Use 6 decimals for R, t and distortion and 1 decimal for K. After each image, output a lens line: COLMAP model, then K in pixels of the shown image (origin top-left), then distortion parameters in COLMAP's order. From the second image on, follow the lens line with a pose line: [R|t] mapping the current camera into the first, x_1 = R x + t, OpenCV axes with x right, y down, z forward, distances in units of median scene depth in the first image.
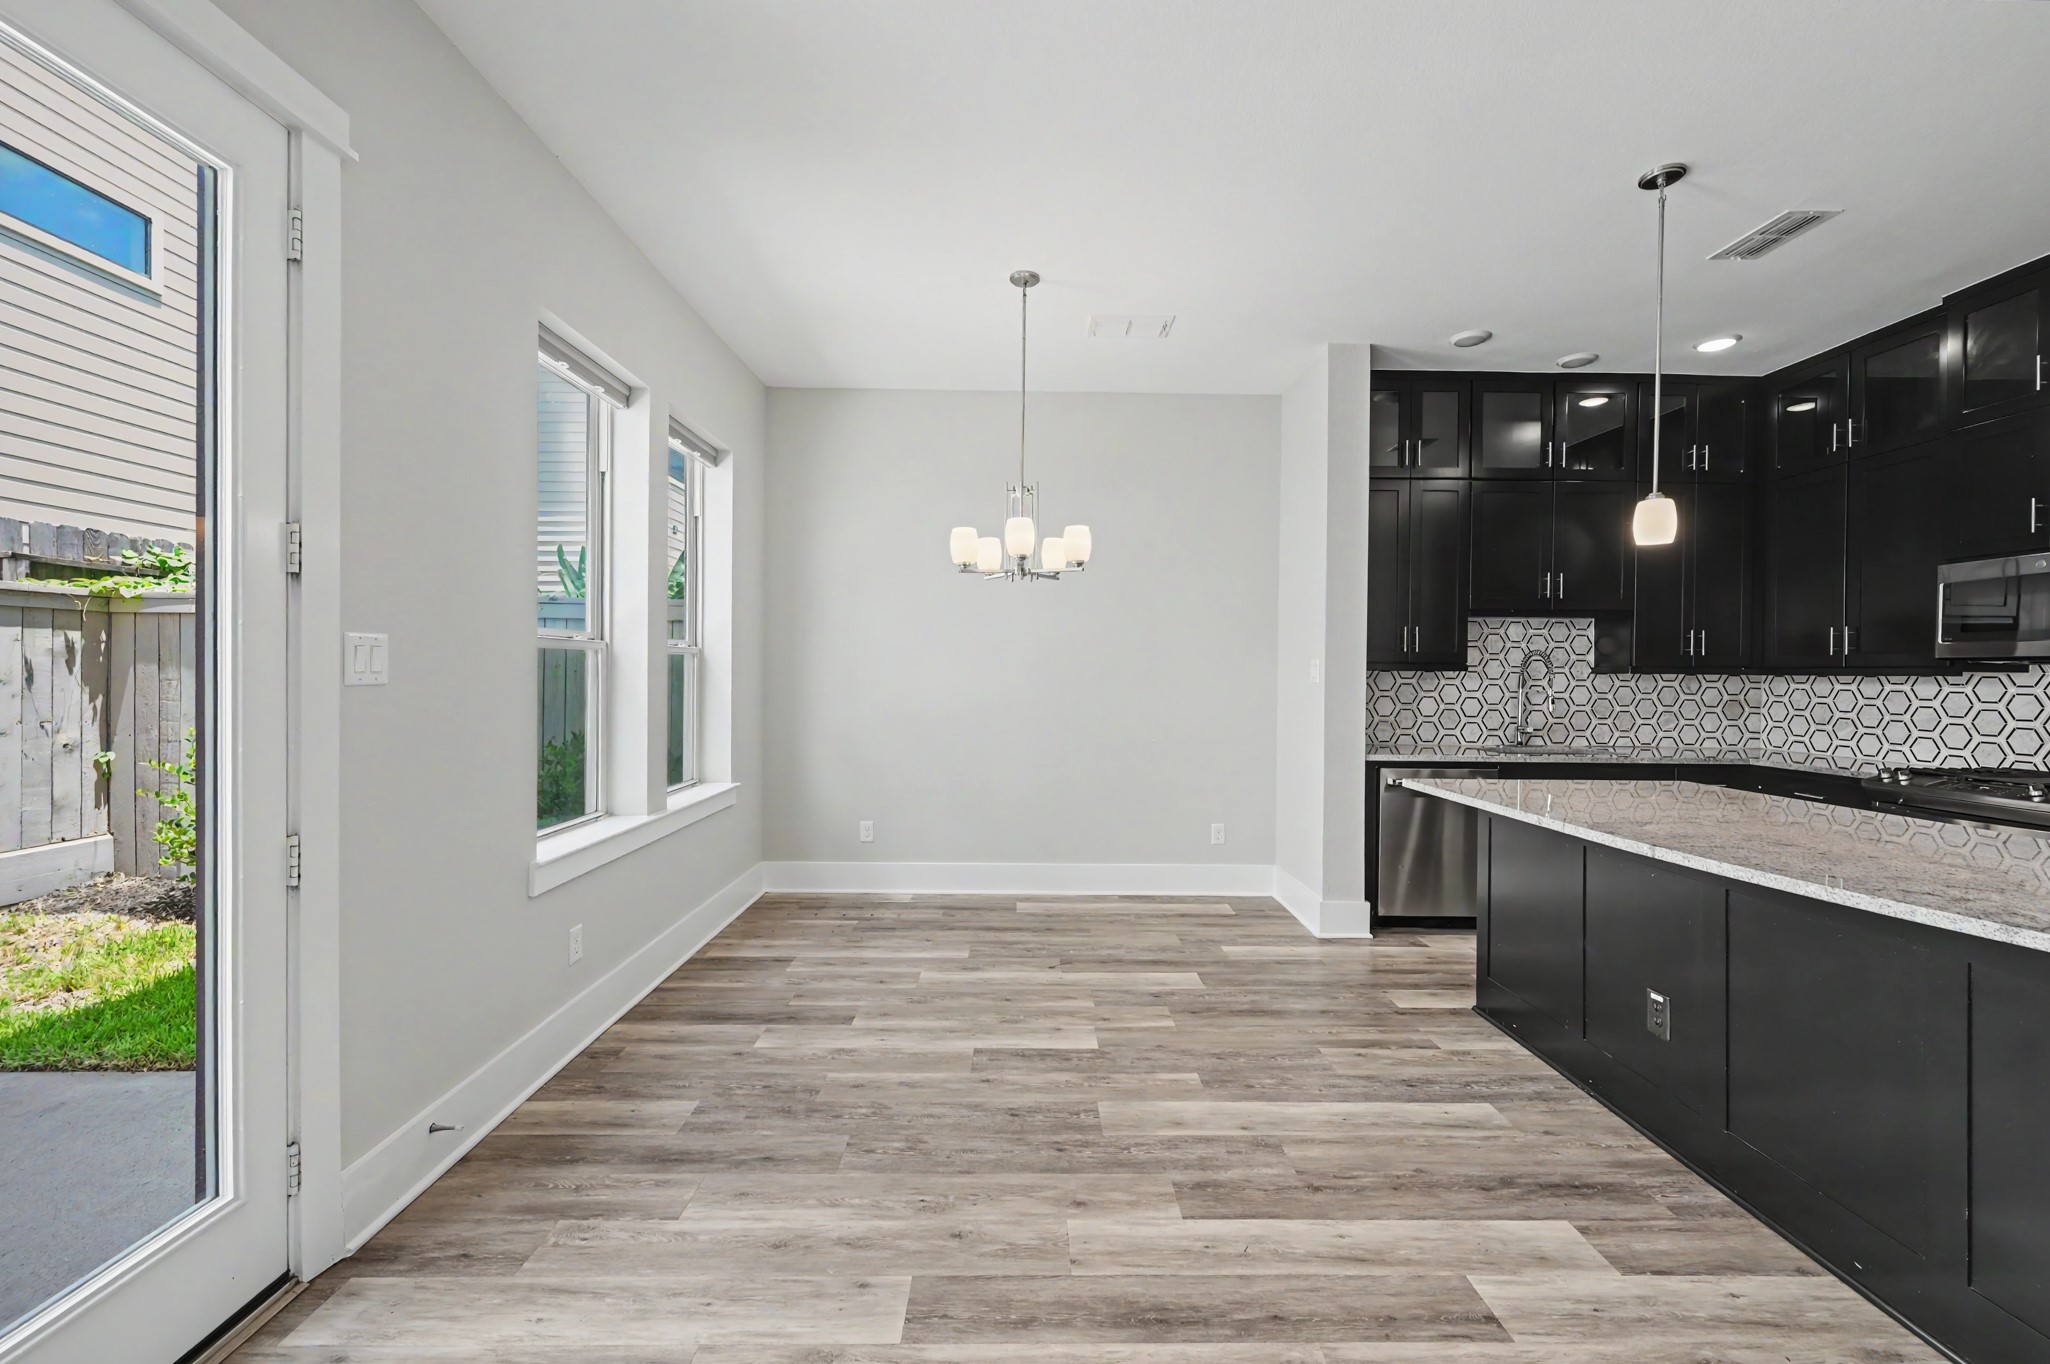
lens RADIAL K [[816.5, 0, 1025.3], [0, 816.5, 679.0], [0, 0, 1]] dist [0.000646, 0.000217]
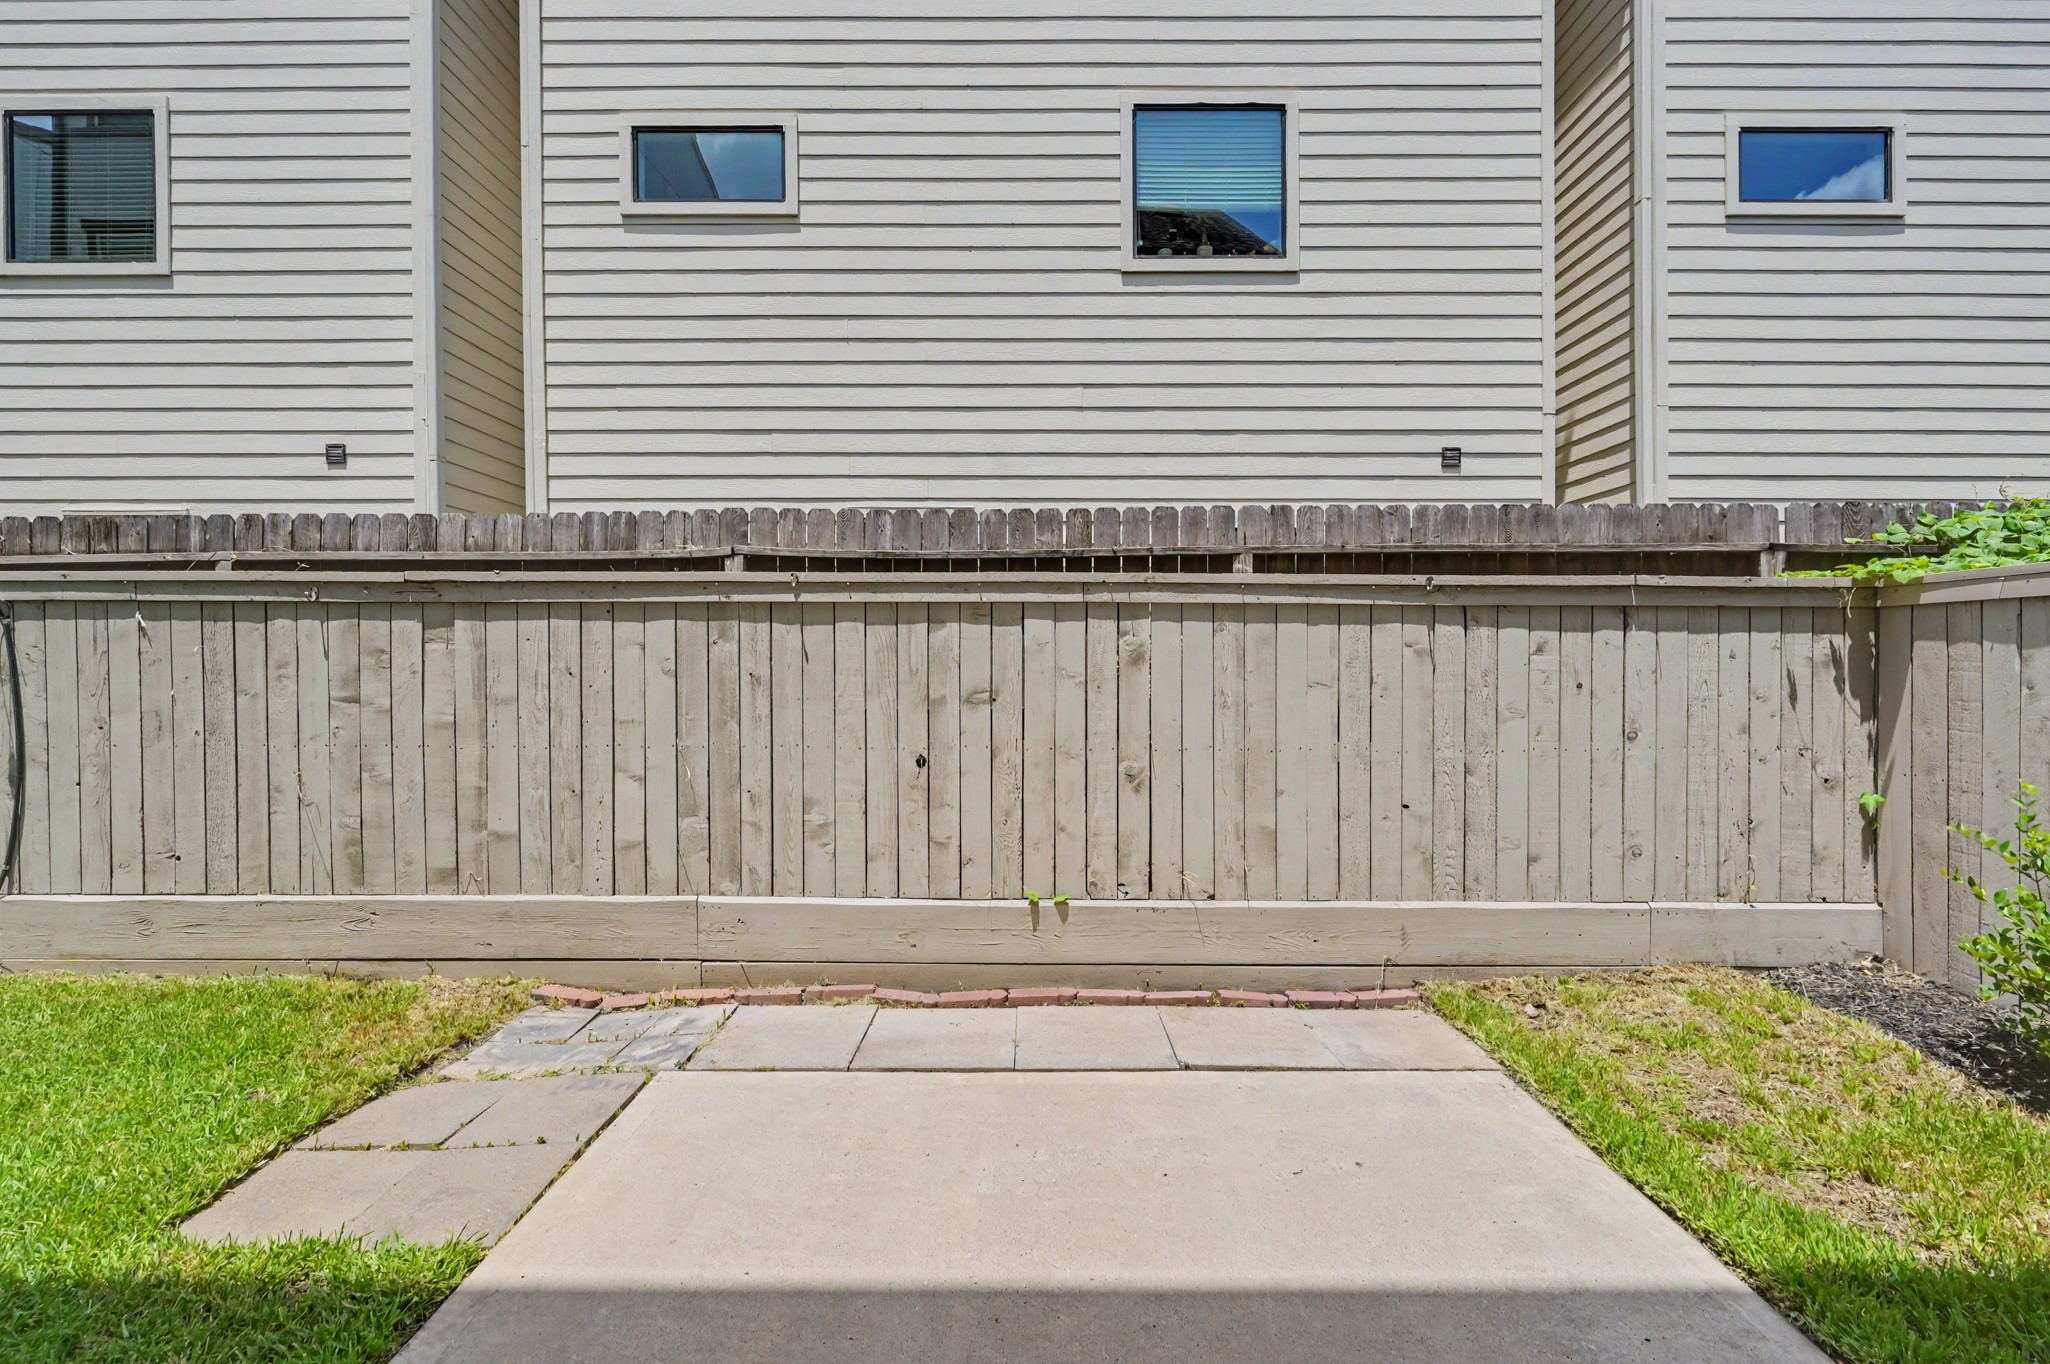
lens RADIAL K [[816.5, 0, 1042.2], [0, 816.5, 657.9], [0, 0, 1]] dist [0.000646, 0.000217]
pose [[-0.018167, -0.015161, -0.999720, -0.398869], [-0.012289, 0.999813, -0.014939, -0.015846], [0.999759, 0.012015, -0.018350, 0.277586]]
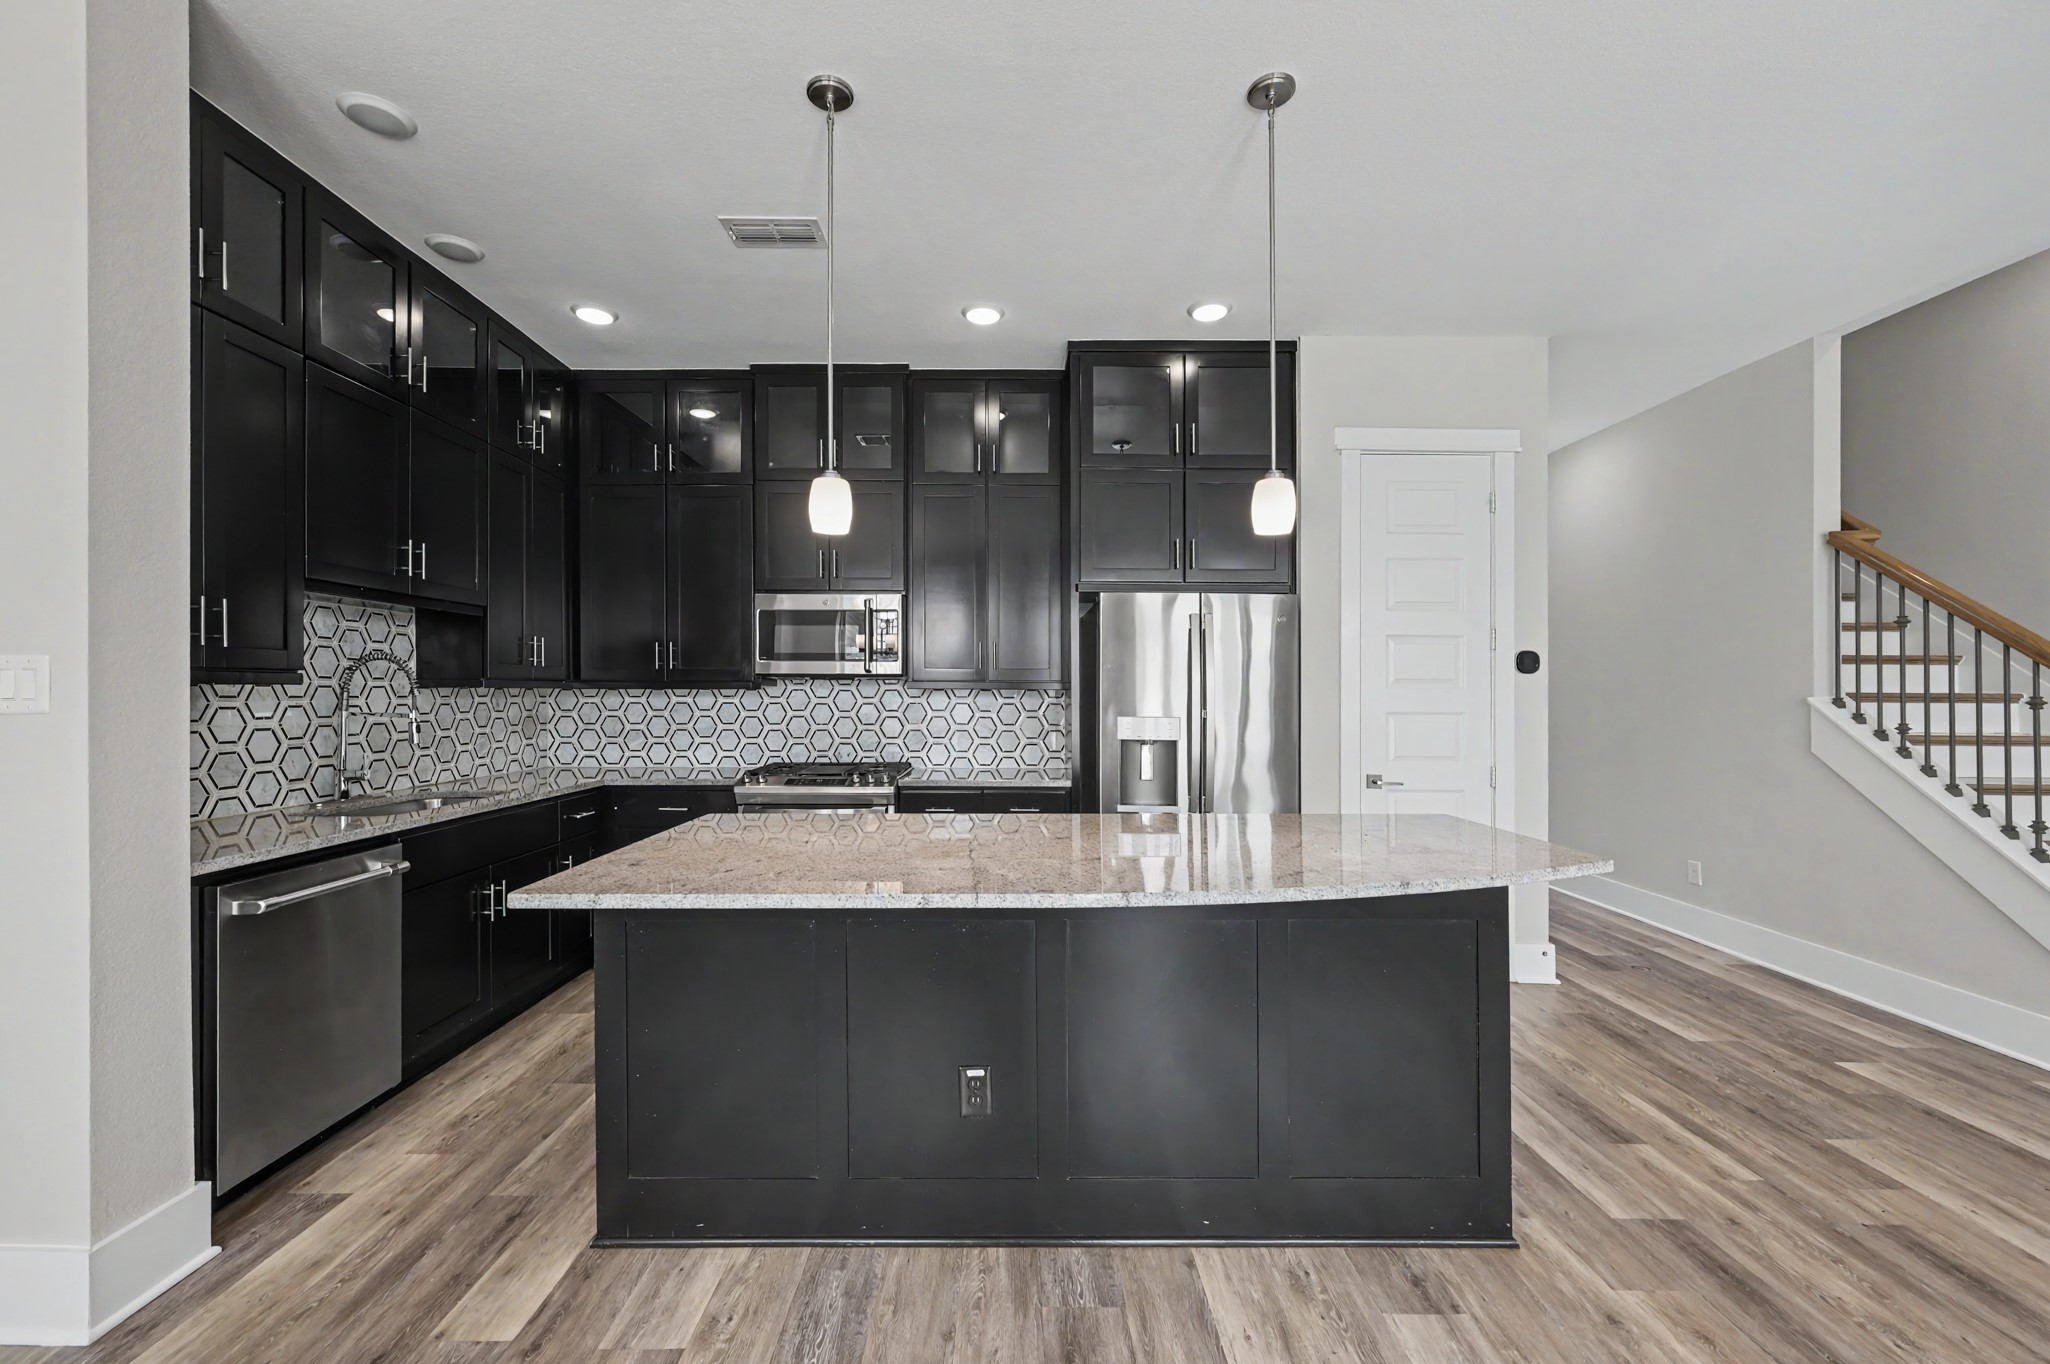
lens RADIAL K [[816.5, 0, 1009.4], [0, 816.5, 690.5], [0, 0, 1]] dist [0.000646, 0.000217]
pose [[0.013473, -0.006319, 0.999889, -0.035791], [0.007566, 0.999952, 0.006218, -0.005191], [-0.999881, 0.007481, 0.013520, 0.511707]]
